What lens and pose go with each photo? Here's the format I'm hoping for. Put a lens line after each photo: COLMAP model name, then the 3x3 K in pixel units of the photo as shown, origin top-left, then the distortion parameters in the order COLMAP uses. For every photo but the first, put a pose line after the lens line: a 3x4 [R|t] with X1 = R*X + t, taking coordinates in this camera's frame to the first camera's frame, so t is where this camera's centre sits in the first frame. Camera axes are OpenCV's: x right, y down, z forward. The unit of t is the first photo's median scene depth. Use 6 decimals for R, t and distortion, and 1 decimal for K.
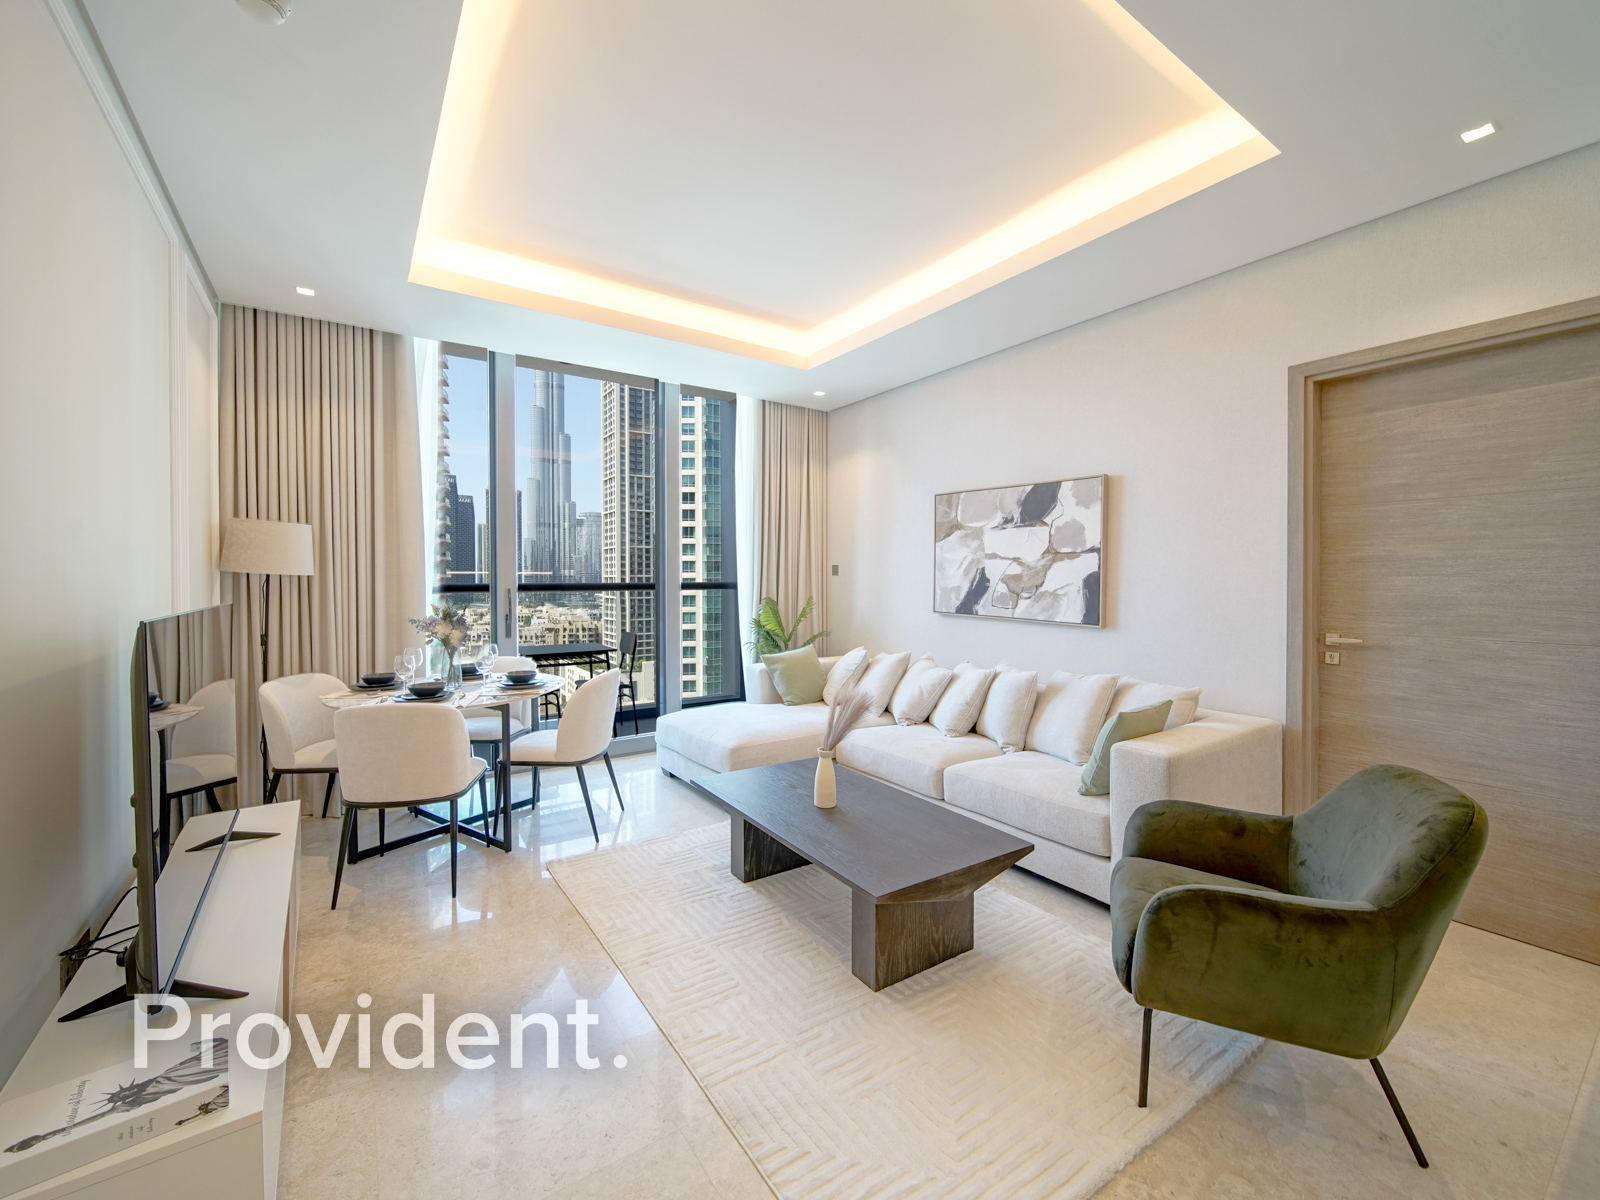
lens RADIAL K [[652.5, 0, 807.1], [0, 652.5, 583.4], [0, 0, 1]] dist [0.000595, -0.000100]
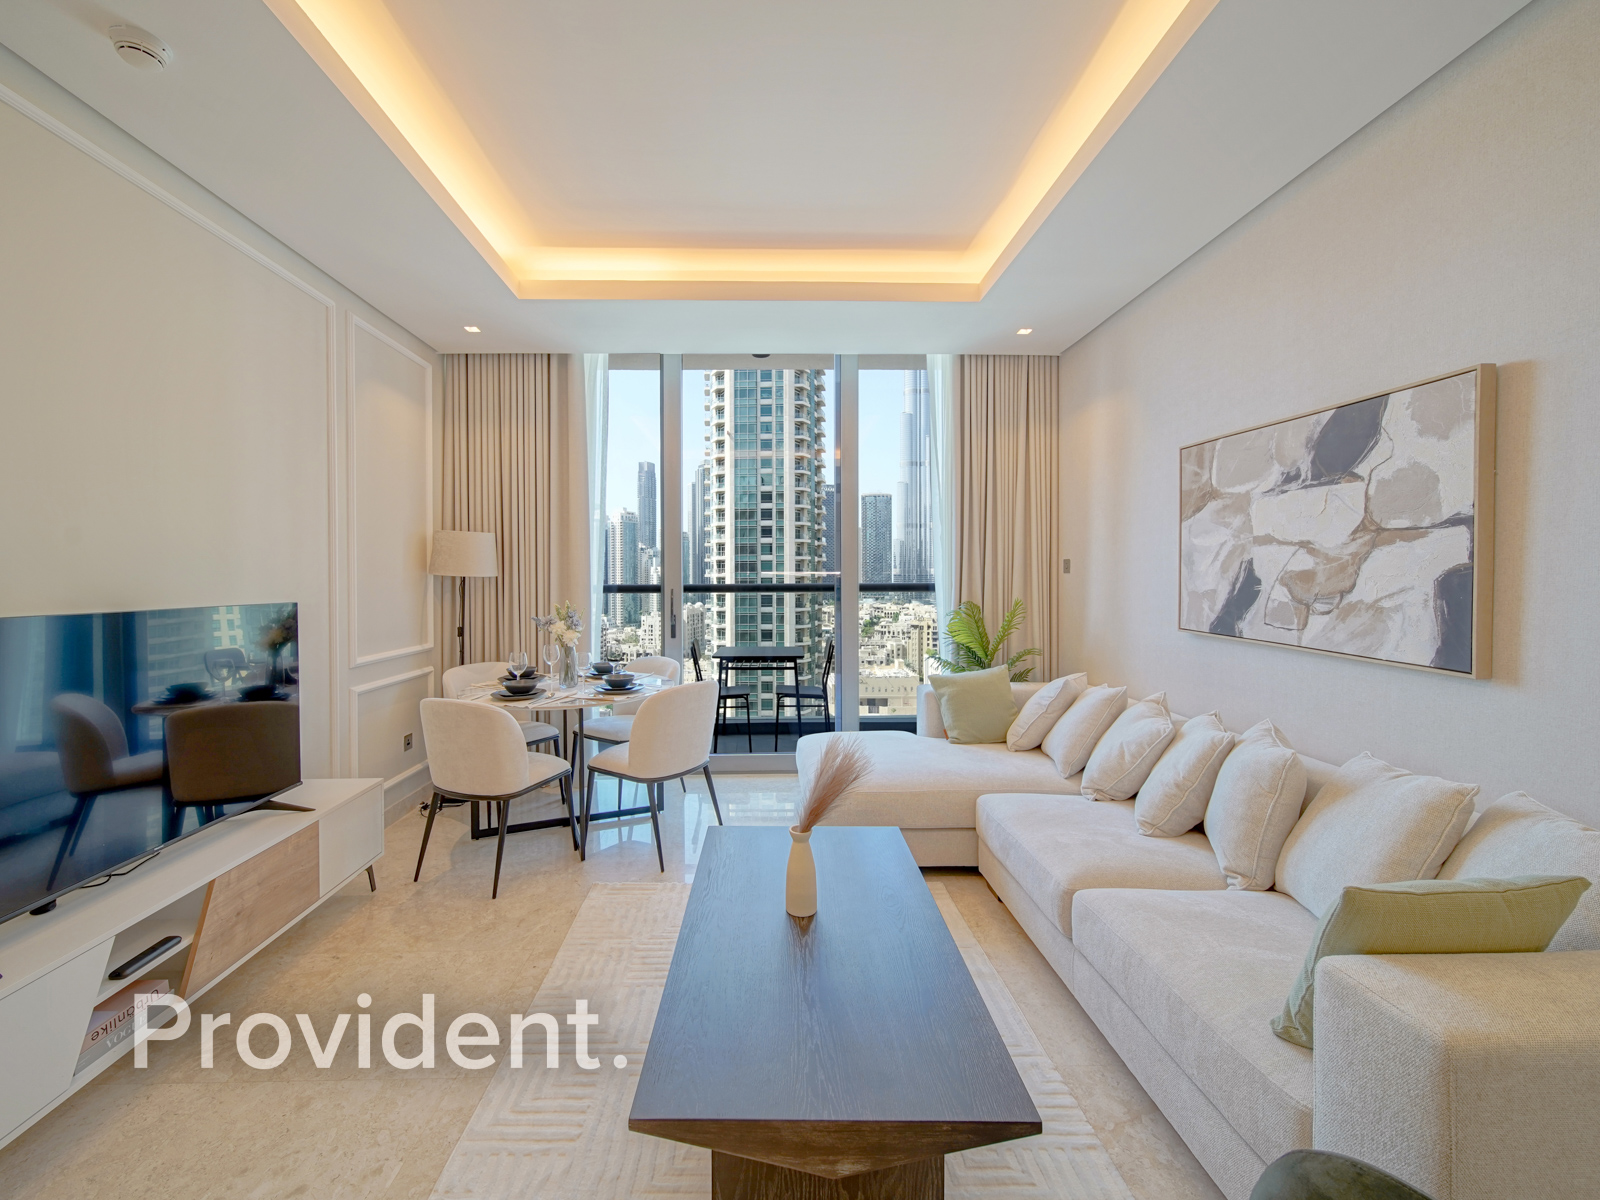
lens RADIAL K [[657.5, 0, 797.6], [0, 657.5, 575.5], [0, 0, 1]] dist [0.001352, -0.000040]
pose [[0.833192, -0.003111, -0.552975, 0.276221], [-0.002143, 0.999958, -0.008855, -0.003554], [0.552980, 0.008563, 0.833151, 0.282989]]
